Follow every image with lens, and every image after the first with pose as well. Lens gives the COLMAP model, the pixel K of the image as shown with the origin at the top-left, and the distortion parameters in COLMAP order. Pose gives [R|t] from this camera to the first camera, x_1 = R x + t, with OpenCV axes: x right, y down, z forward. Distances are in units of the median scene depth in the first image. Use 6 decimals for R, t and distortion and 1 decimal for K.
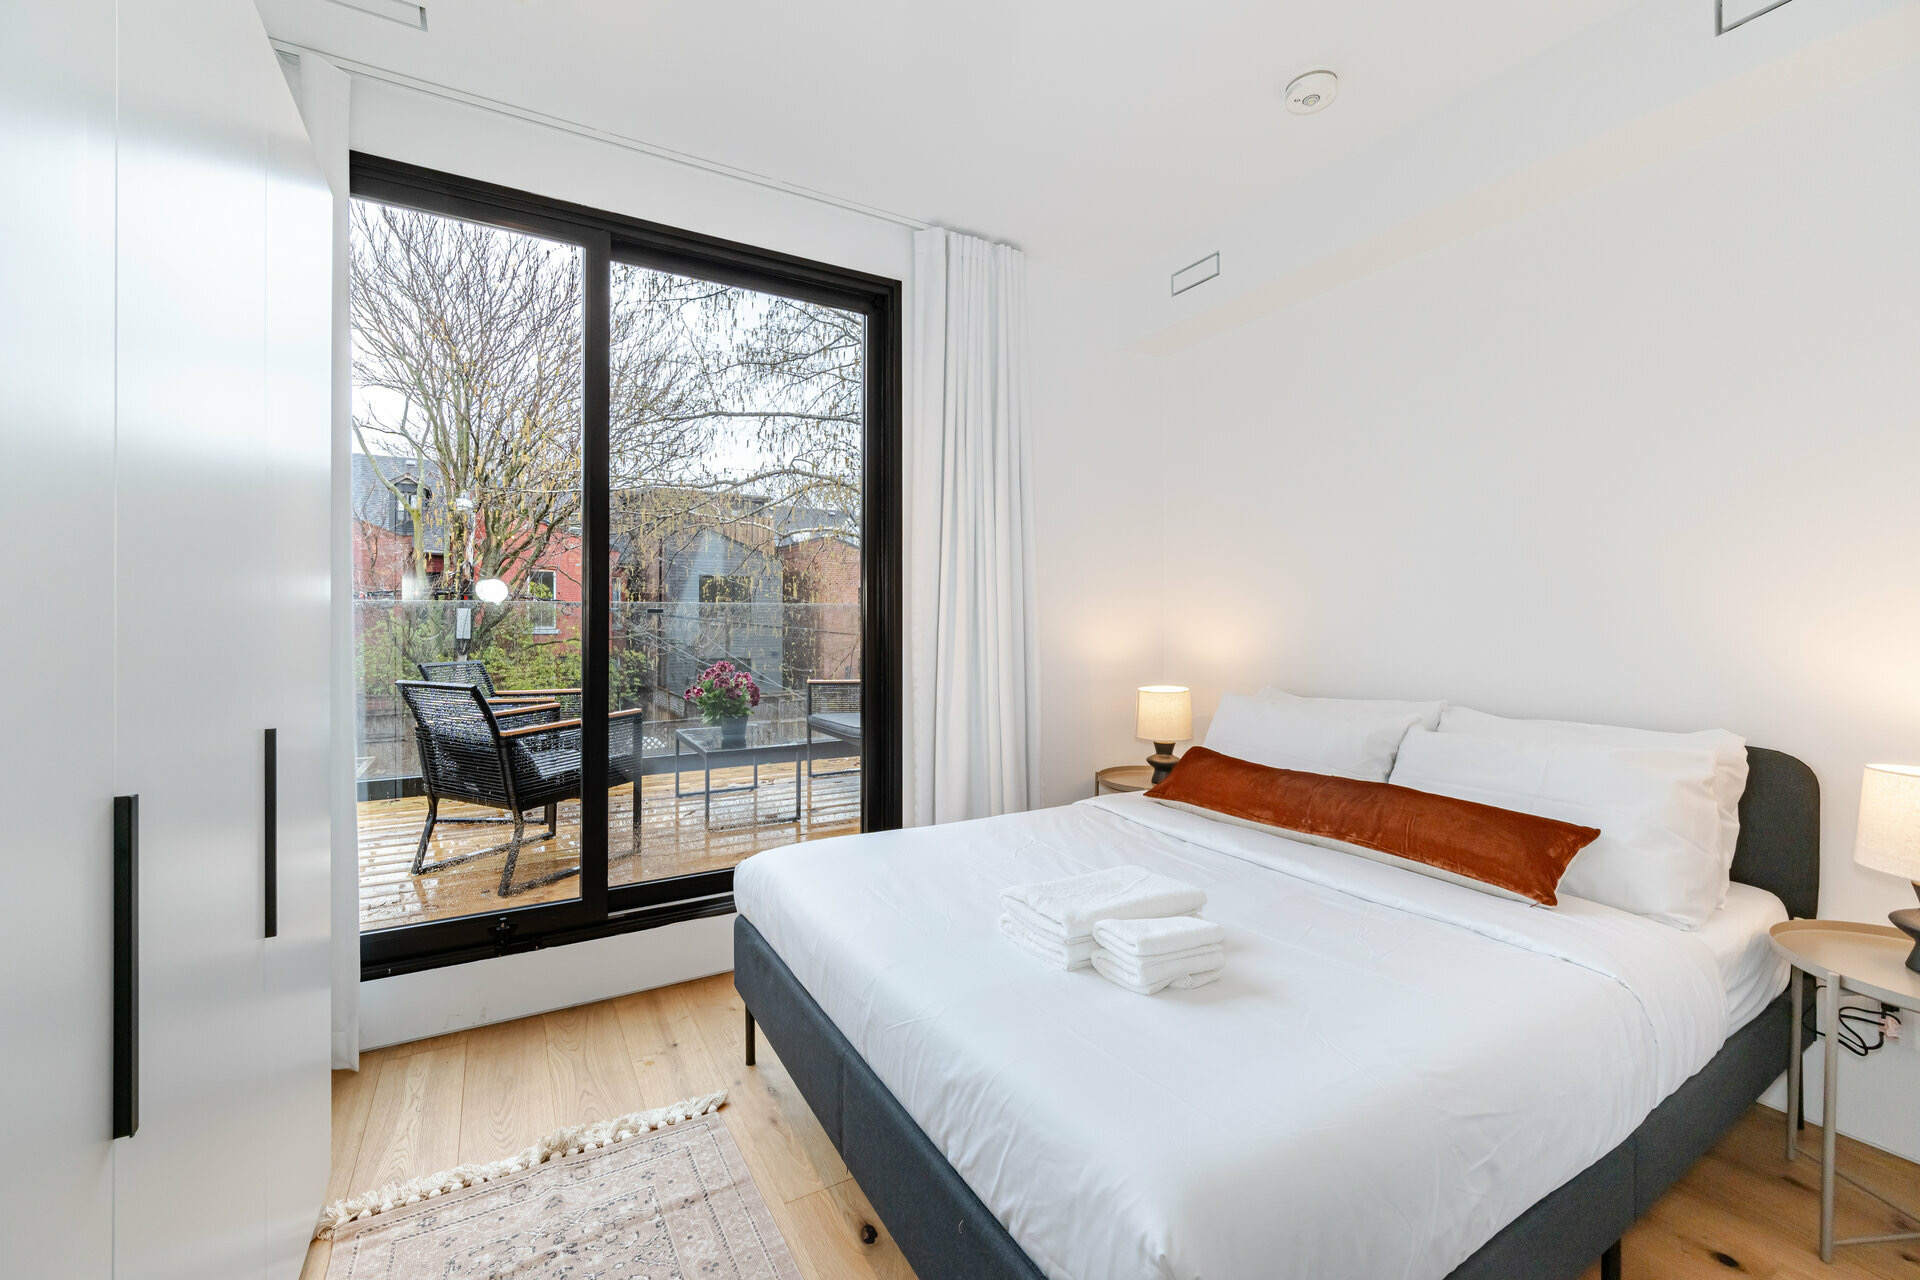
lens RADIAL K [[770.9, 0, 942.3], [0, 770.9, 622.7], [0, 0, 1]] dist [-0.002653, -0.000501]
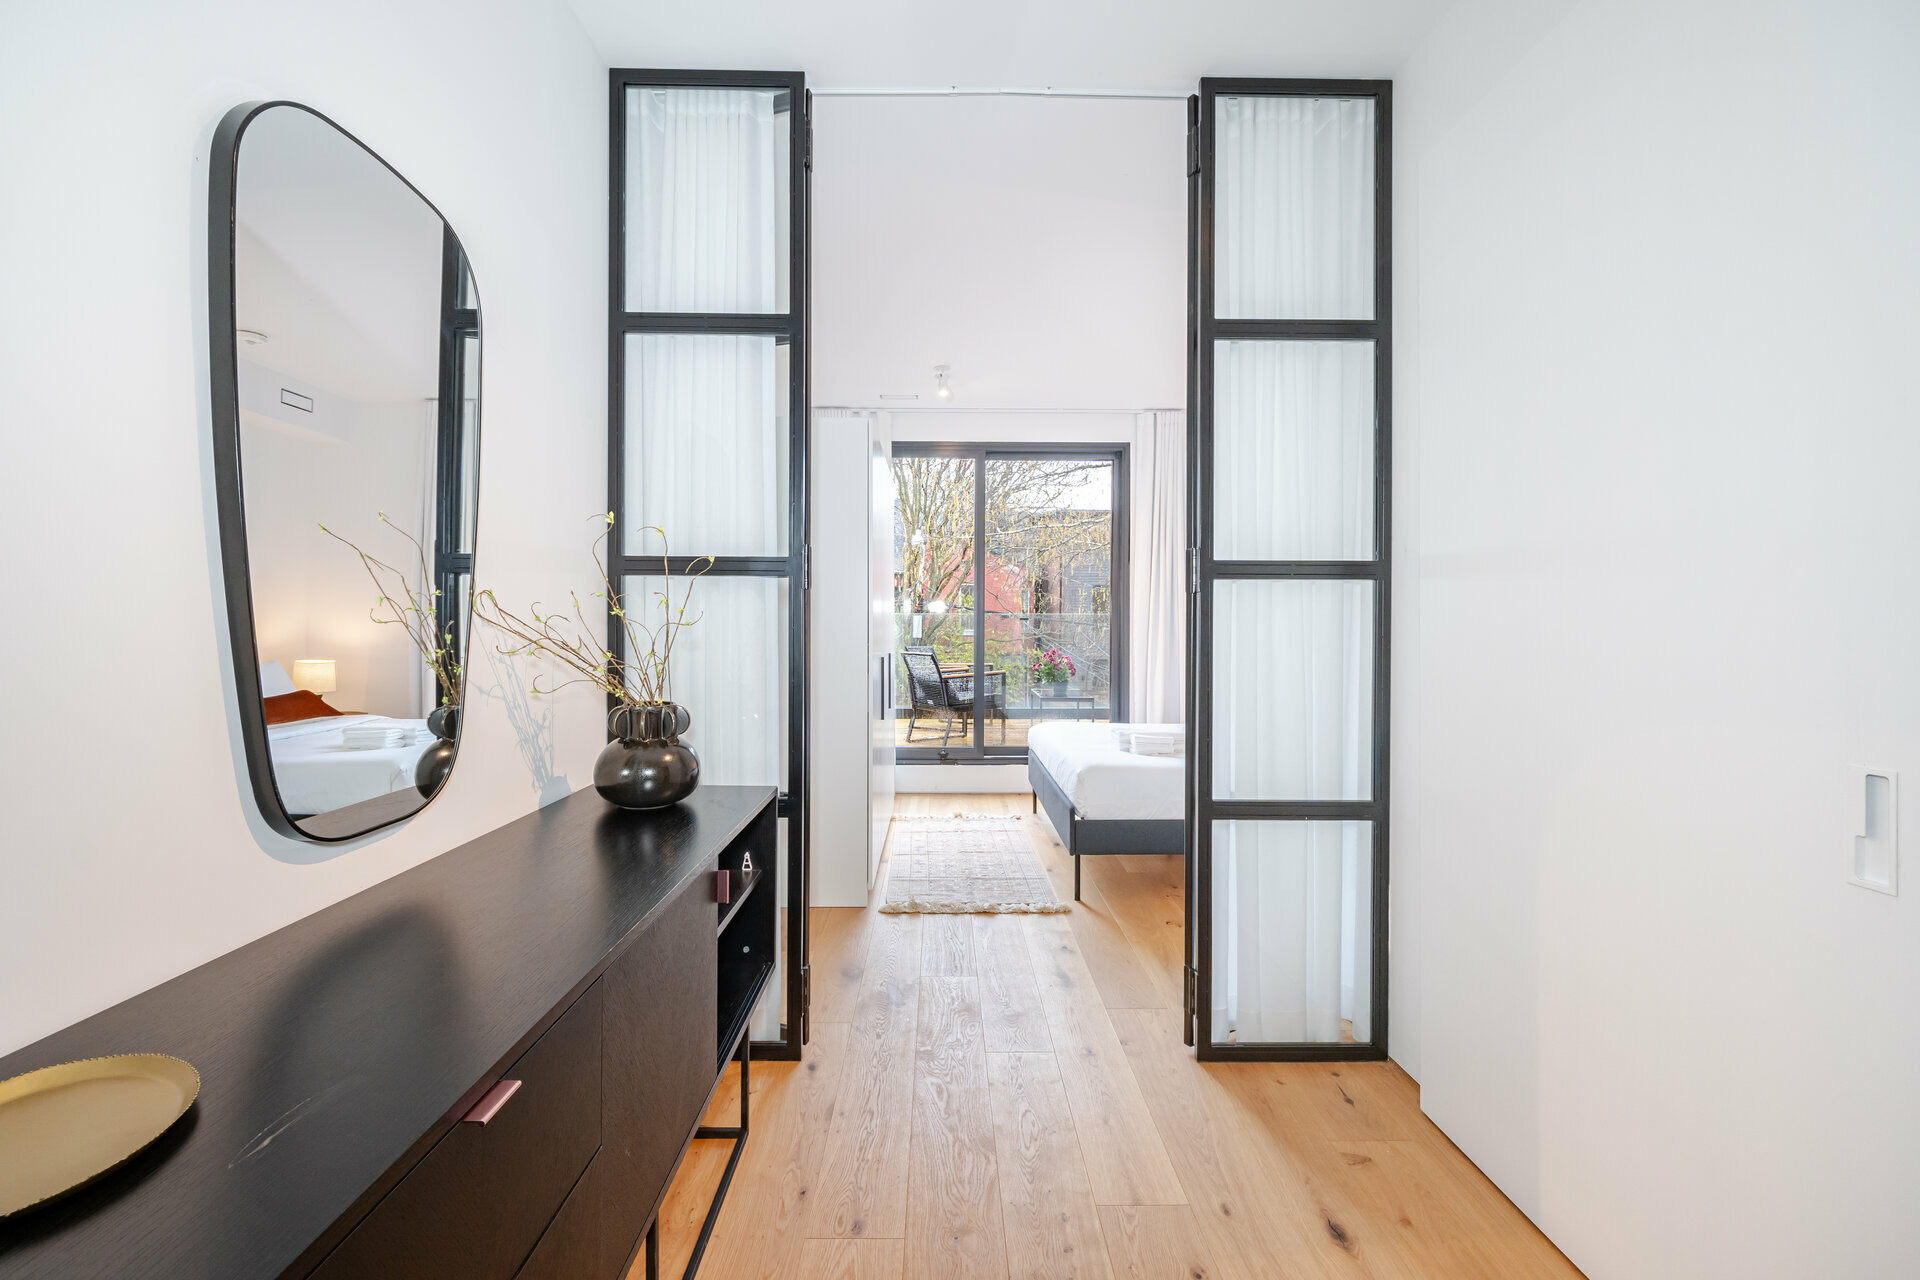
lens RADIAL K [[770.9, 0, 959.2], [0, 770.9, 631.5], [0, 0, 1]] dist [-0.002653, -0.000501]
pose [[0.879216, 0.003250, -0.476412, 0.471905], [-0.000032, 0.999977, 0.006763, -0.000747], [0.476423, -0.005931, 0.879196, -0.832081]]
